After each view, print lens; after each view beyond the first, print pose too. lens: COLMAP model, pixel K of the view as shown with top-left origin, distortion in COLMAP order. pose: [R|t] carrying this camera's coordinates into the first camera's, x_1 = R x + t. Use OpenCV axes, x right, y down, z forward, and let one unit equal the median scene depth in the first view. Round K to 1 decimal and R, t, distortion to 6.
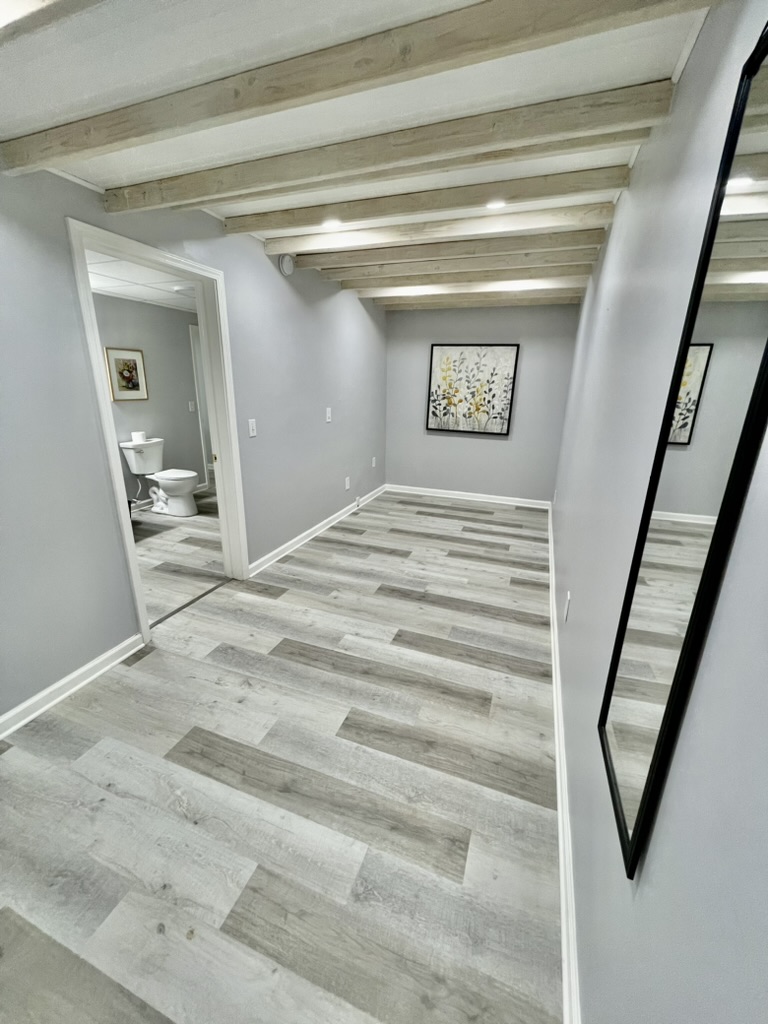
lens RADIAL K [[410.7, 0, 380.2], [0, 410.7, 508.8], [0, 0, 1]] dist [-0.002750, -0.000201]
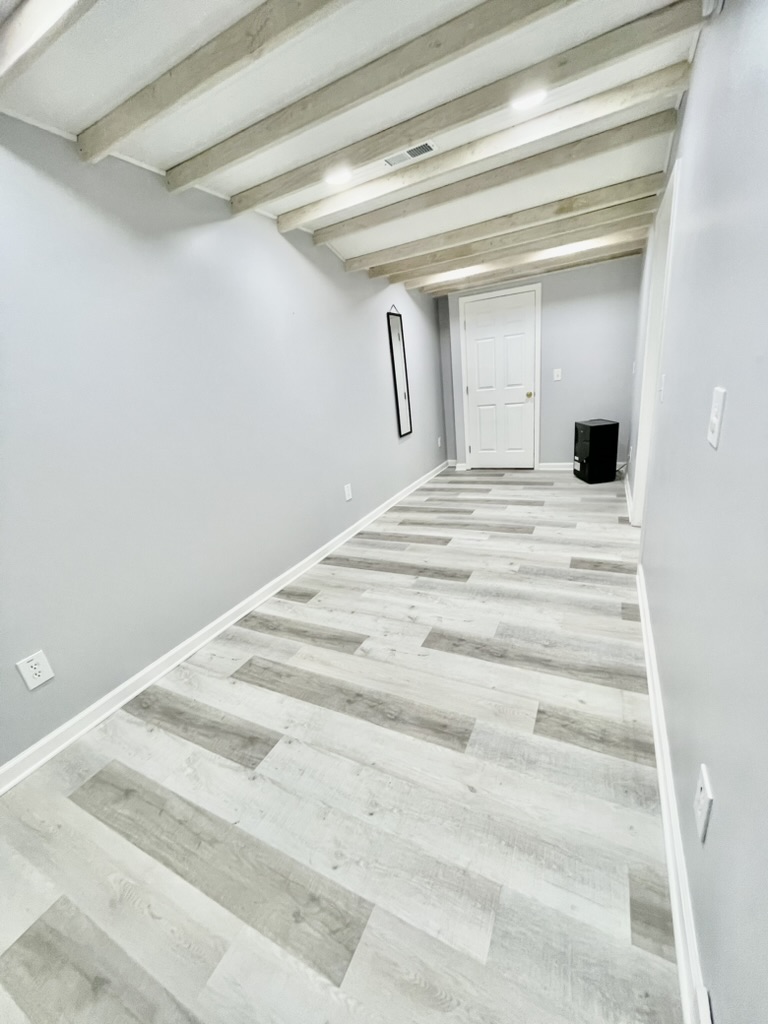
lens RADIAL K [[410.7, 0, 384.8], [0, 410.7, 515.8], [0, 0, 1]] dist [-0.002750, -0.000201]
pose [[-0.990483, 0.053281, 0.126907, 0.056907], [0.117939, 0.803873, 0.582991, -0.455279], [-0.070955, 0.592410, -0.802506, 1.643704]]
